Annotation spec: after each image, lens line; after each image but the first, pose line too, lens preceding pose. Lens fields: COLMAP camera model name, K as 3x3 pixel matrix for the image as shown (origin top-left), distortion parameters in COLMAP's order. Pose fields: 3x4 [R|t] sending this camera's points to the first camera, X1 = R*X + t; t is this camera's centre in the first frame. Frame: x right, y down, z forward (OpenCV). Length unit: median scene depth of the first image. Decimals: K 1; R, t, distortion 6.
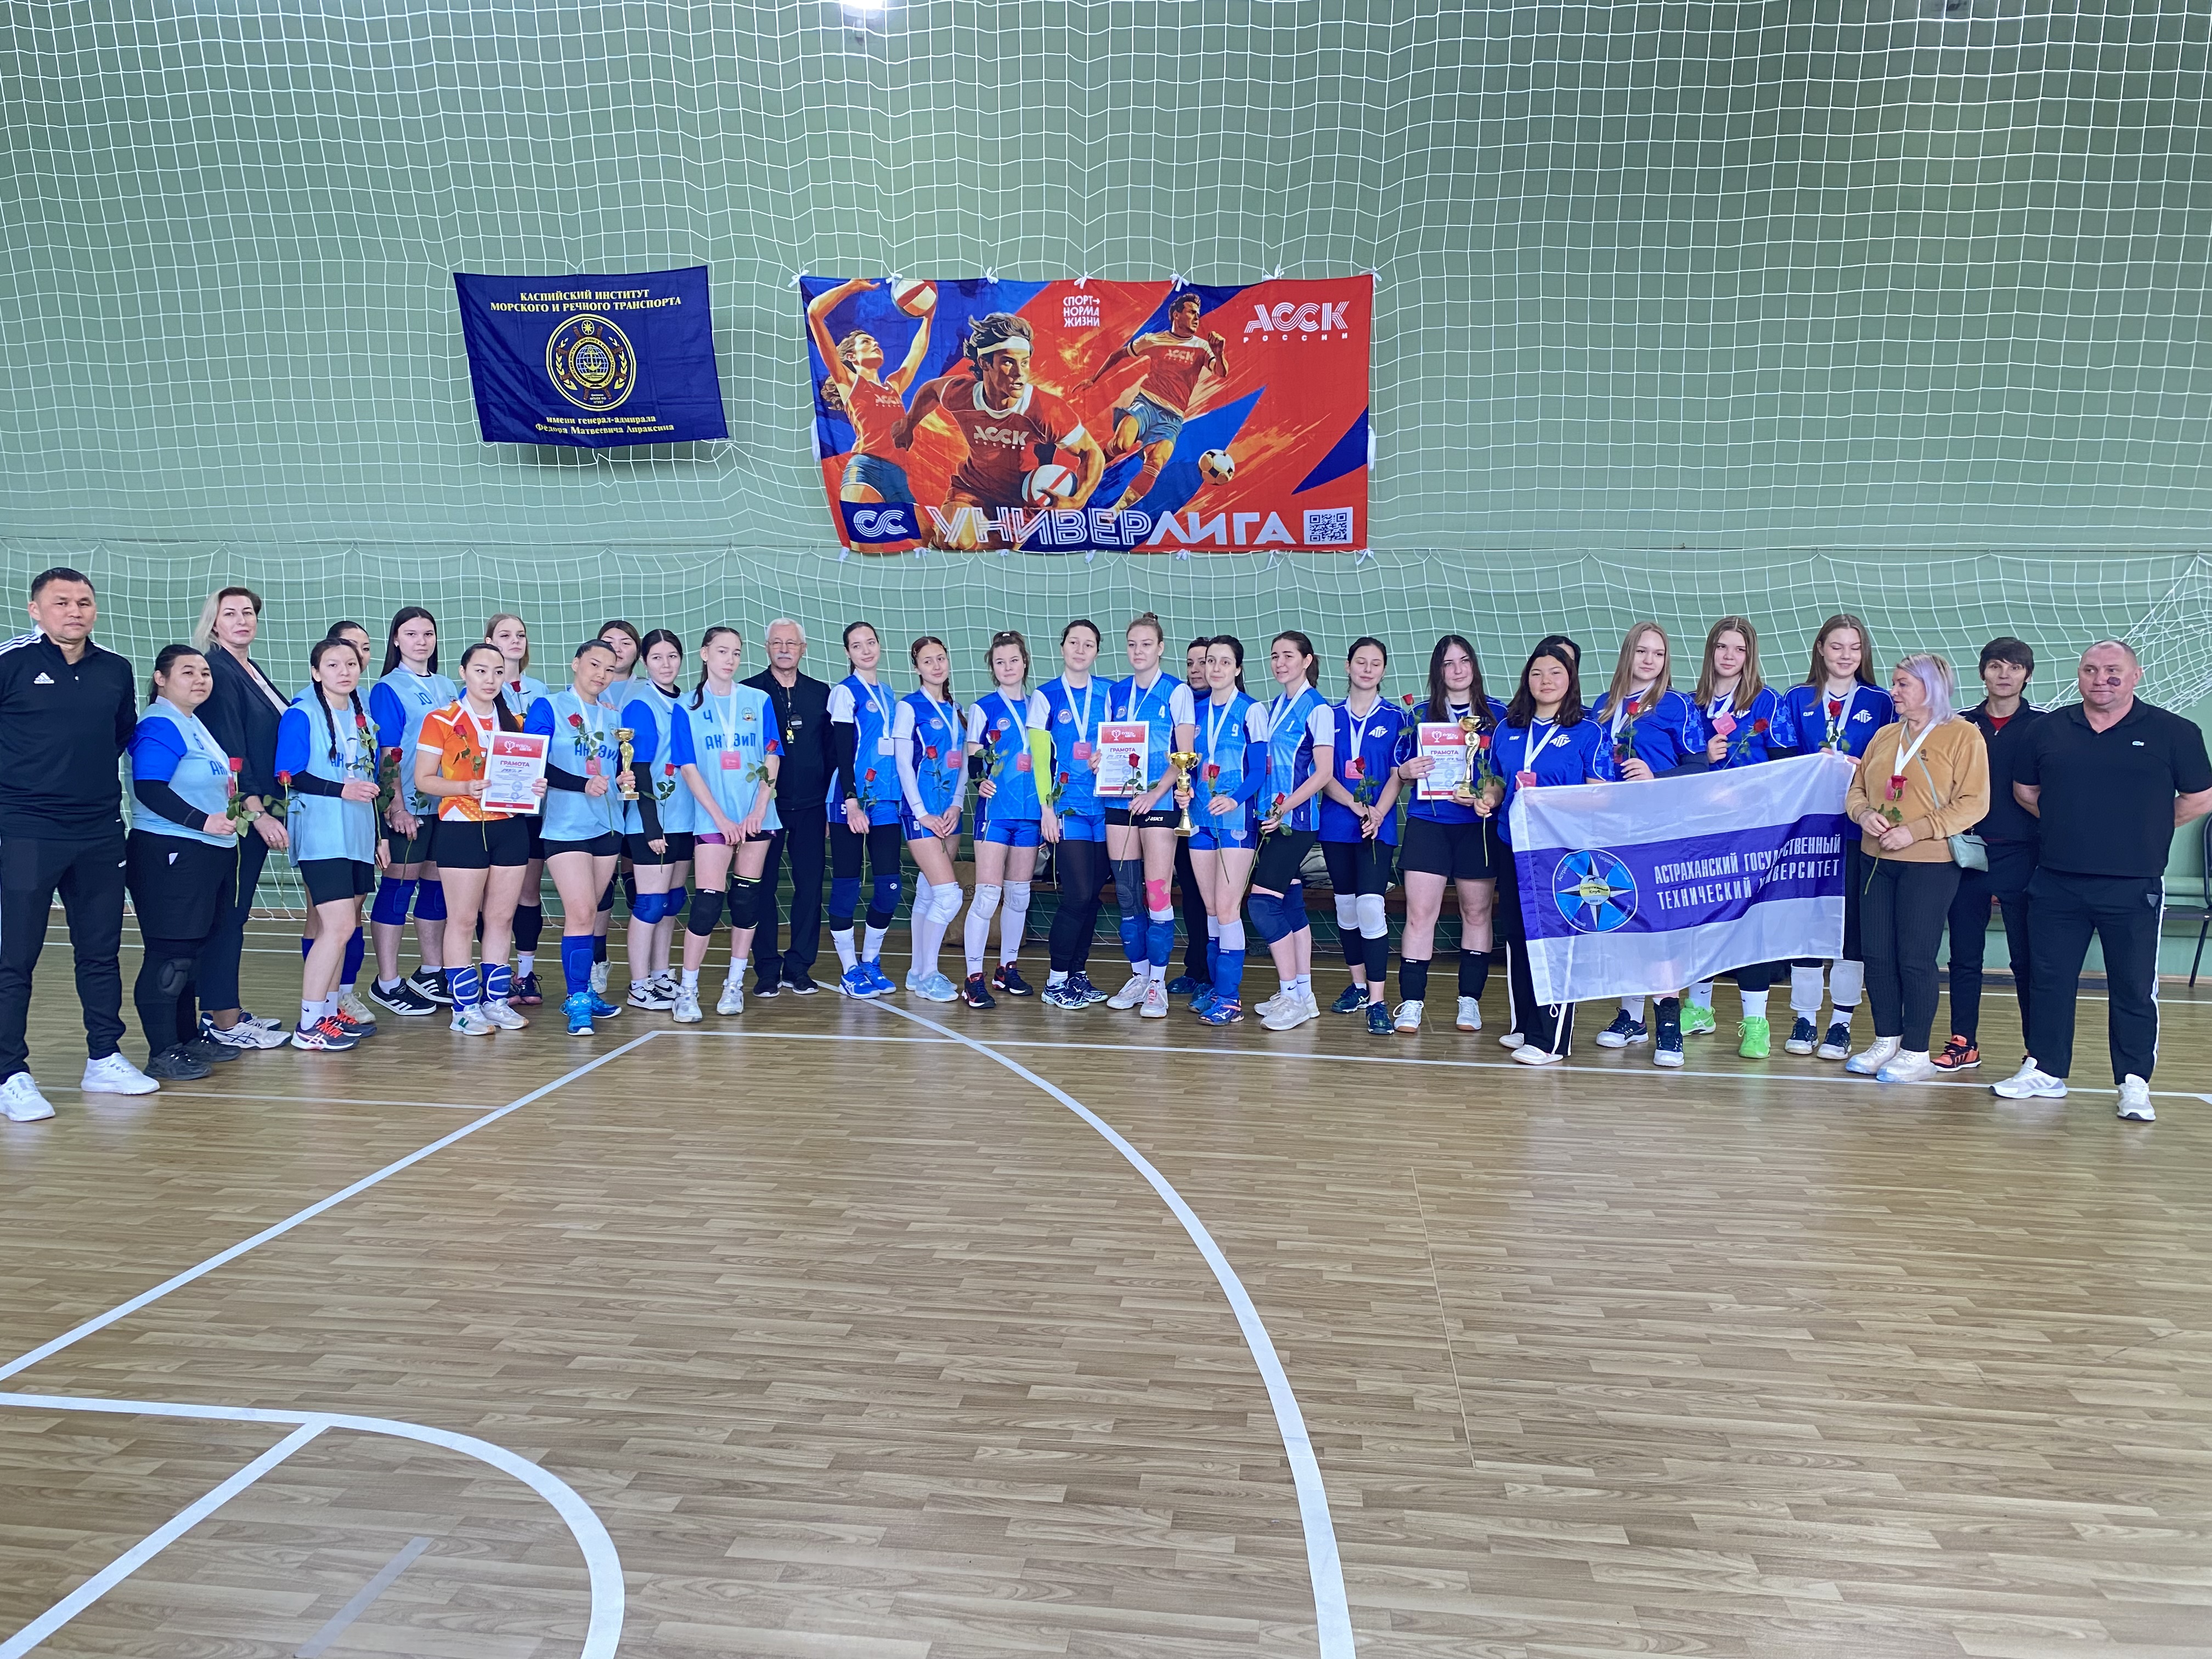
lens RADIAL K [[1675.2, 0, 1107.0], [0, 1675.2, 830.0], [0, 0, 1]] dist [-0.009862, -0.003999]
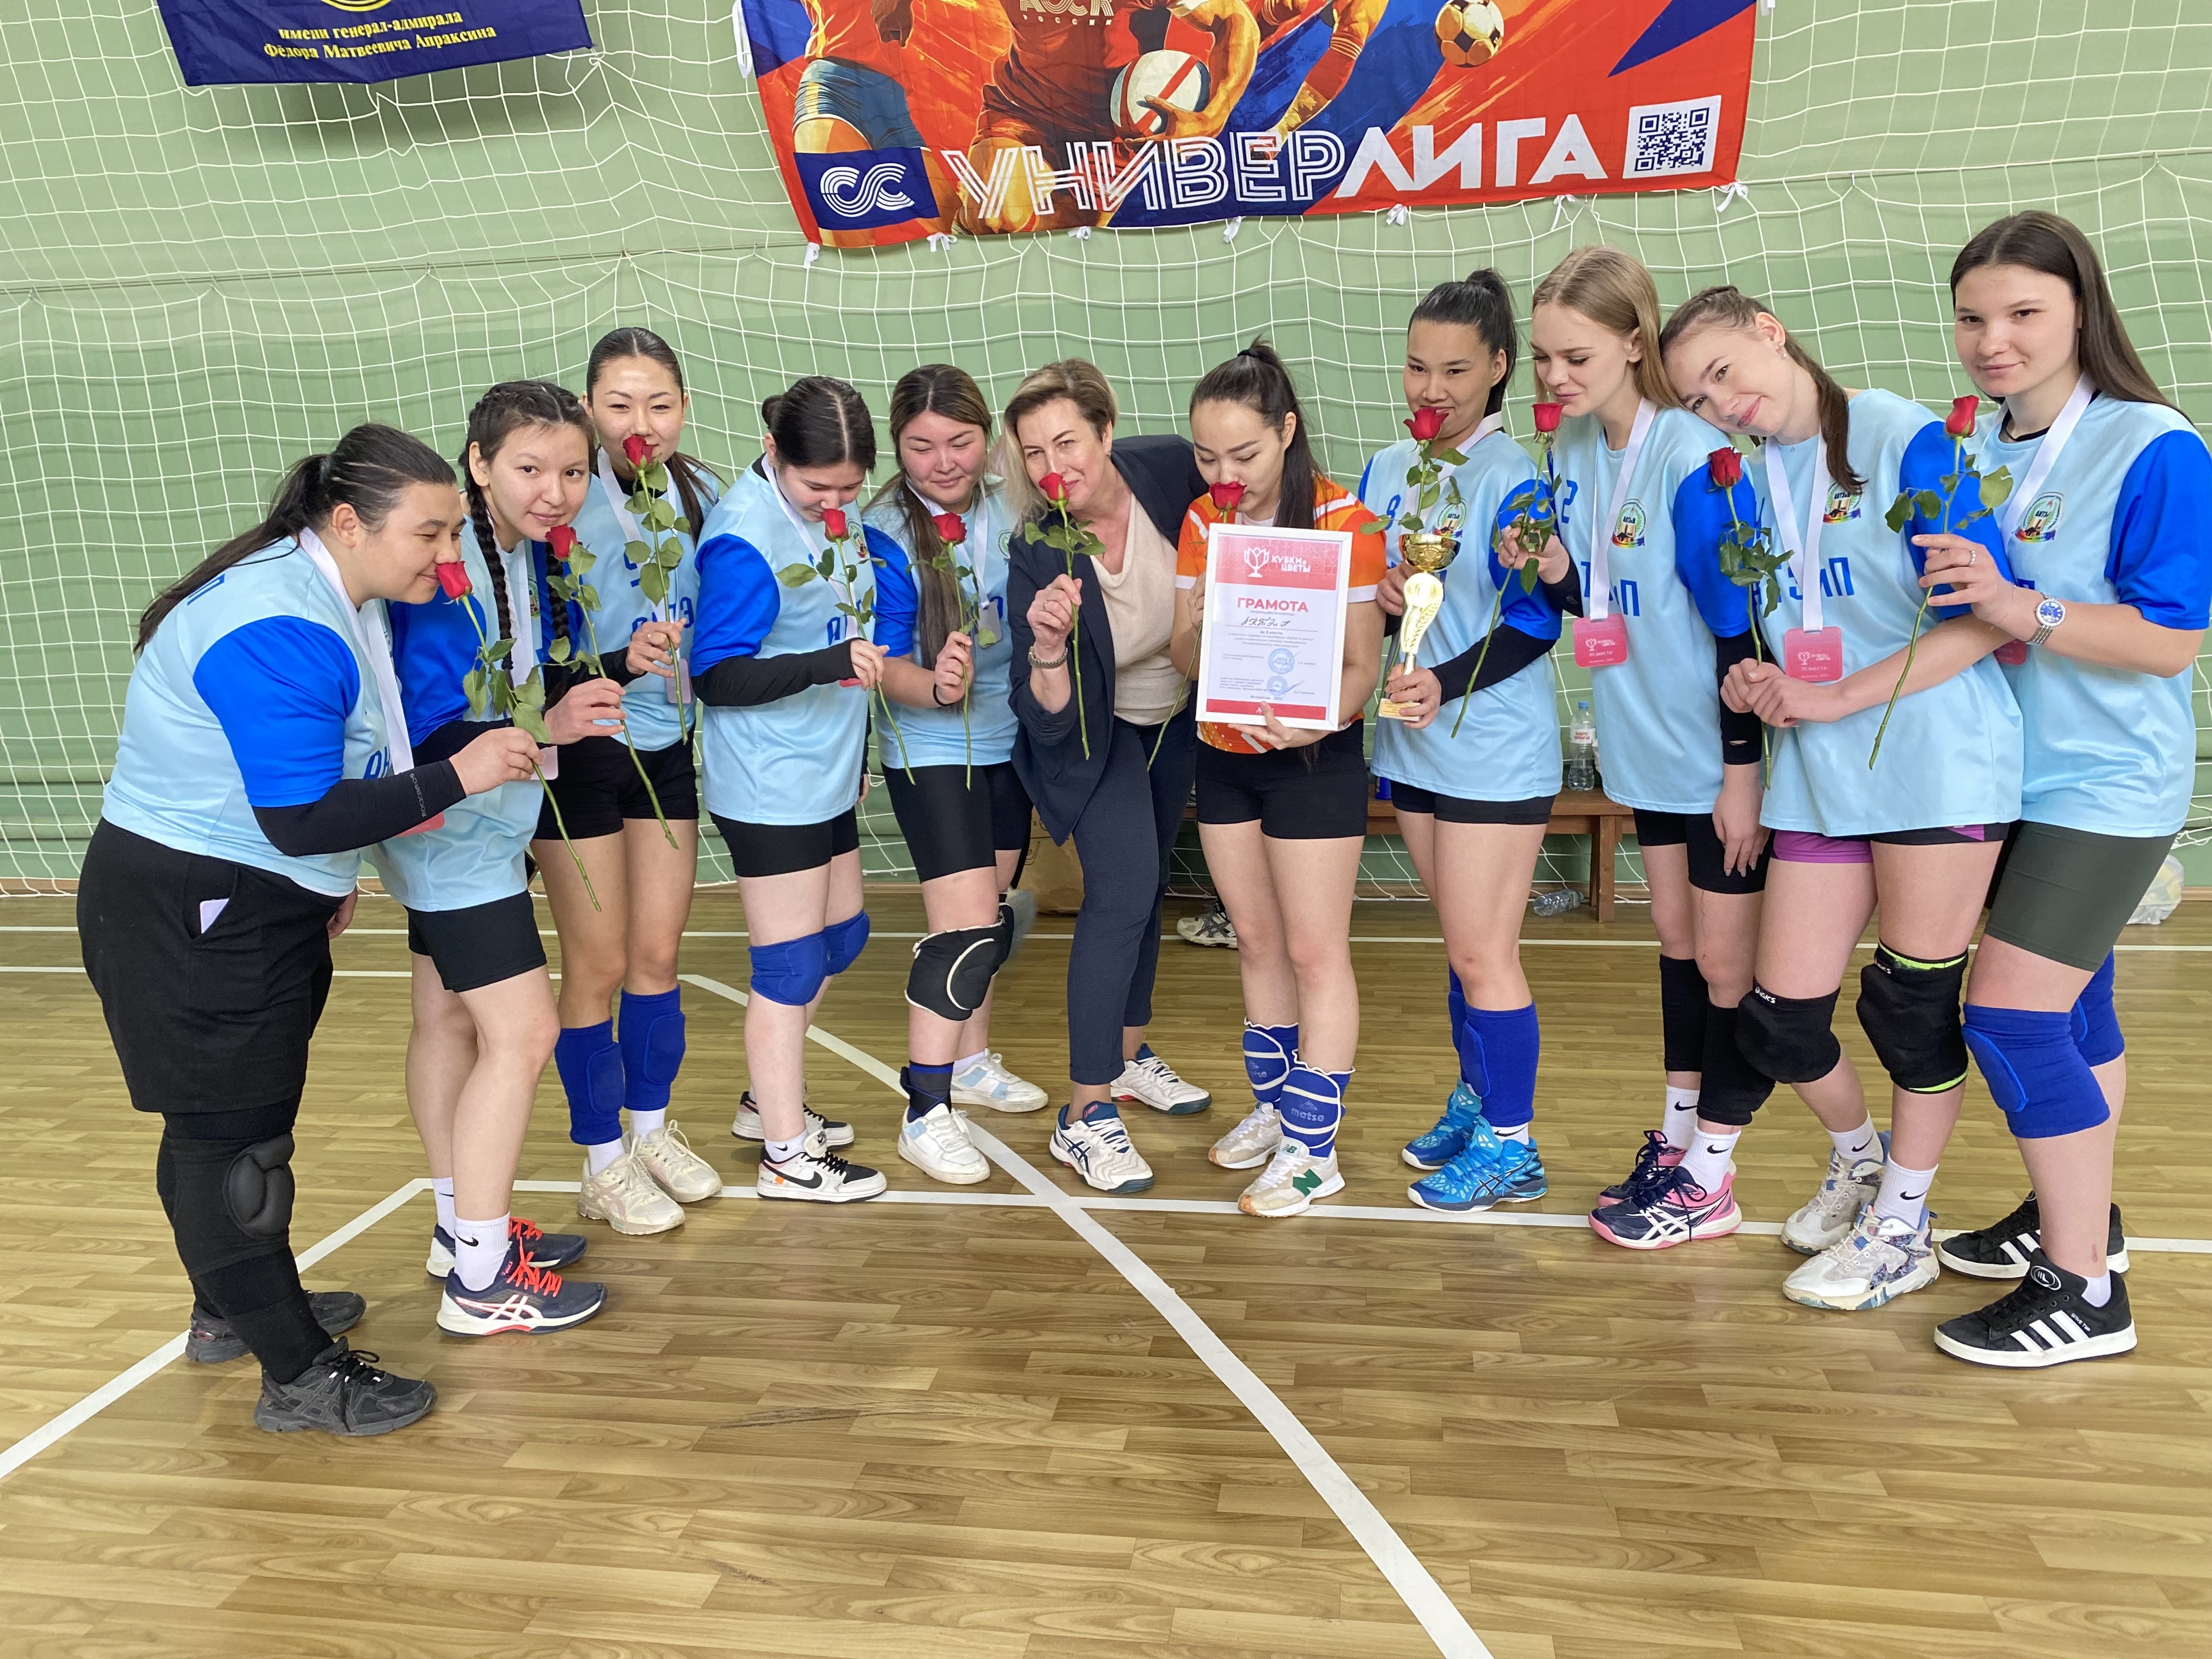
lens RADIAL K [[1675.2, 0, 1104.4], [0, 1675.2, 830.2], [0, 0, 1]] dist [-0.009862, -0.003999]
pose [[0.997956, -0.036472, -0.052482, -0.032078], [0.040971, 0.995333, 0.087370, -0.011322], [0.049051, -0.089341, 0.994793, 0.421117]]
